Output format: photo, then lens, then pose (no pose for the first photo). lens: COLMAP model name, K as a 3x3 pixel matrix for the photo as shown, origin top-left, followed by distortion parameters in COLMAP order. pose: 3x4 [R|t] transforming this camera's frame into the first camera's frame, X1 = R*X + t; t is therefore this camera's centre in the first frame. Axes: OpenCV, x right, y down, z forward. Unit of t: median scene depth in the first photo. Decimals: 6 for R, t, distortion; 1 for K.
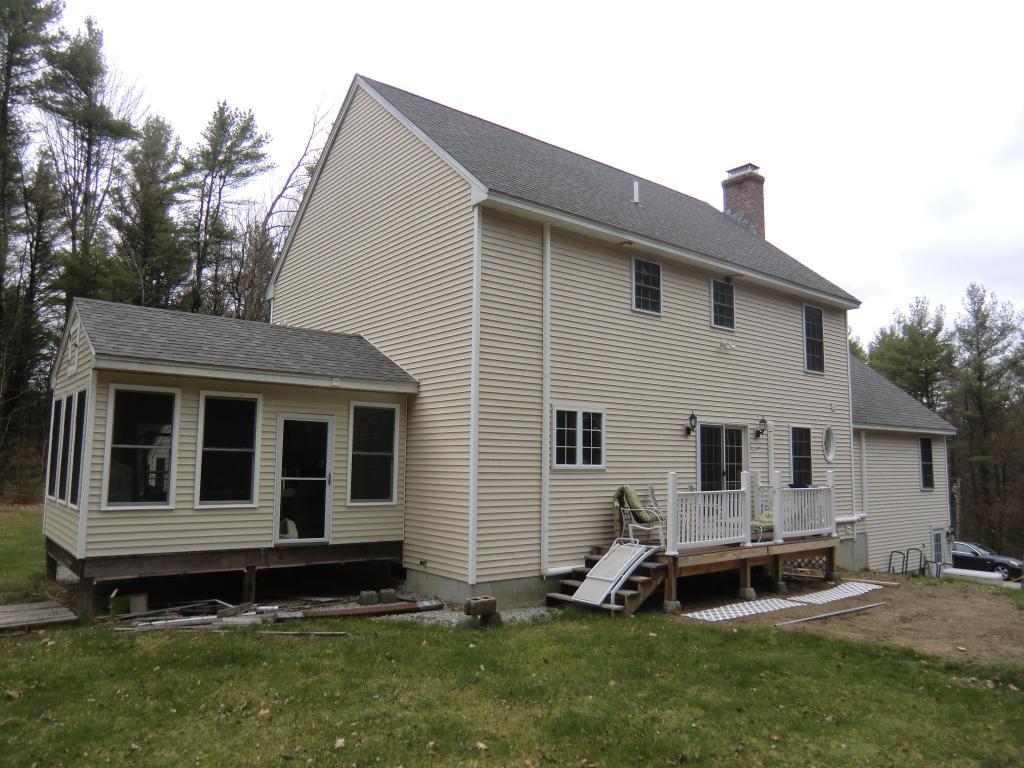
lens RADIAL K [[752.9, 0, 505.4], [0, 752.9, 387.1], [0, 0, 1]] dist [-0.102244, 0.137835]
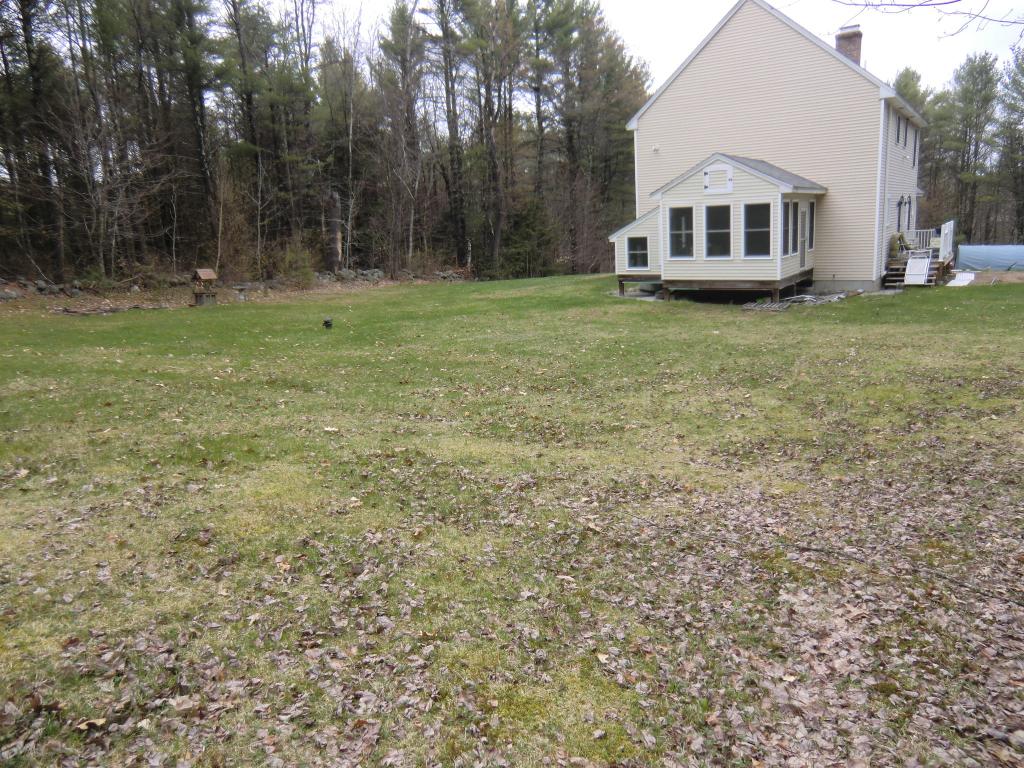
lens RADIAL K [[752.9, 0, 505.4], [0, 752.9, 387.1], [0, 0, 1]] dist [-0.102244, 0.137835]
pose [[0.970509, -0.109173, 0.214929, -1.432135], [0.046069, 0.959136, 0.279169, -0.086988], [-0.236624, -0.261035, 0.935879, -0.793617]]
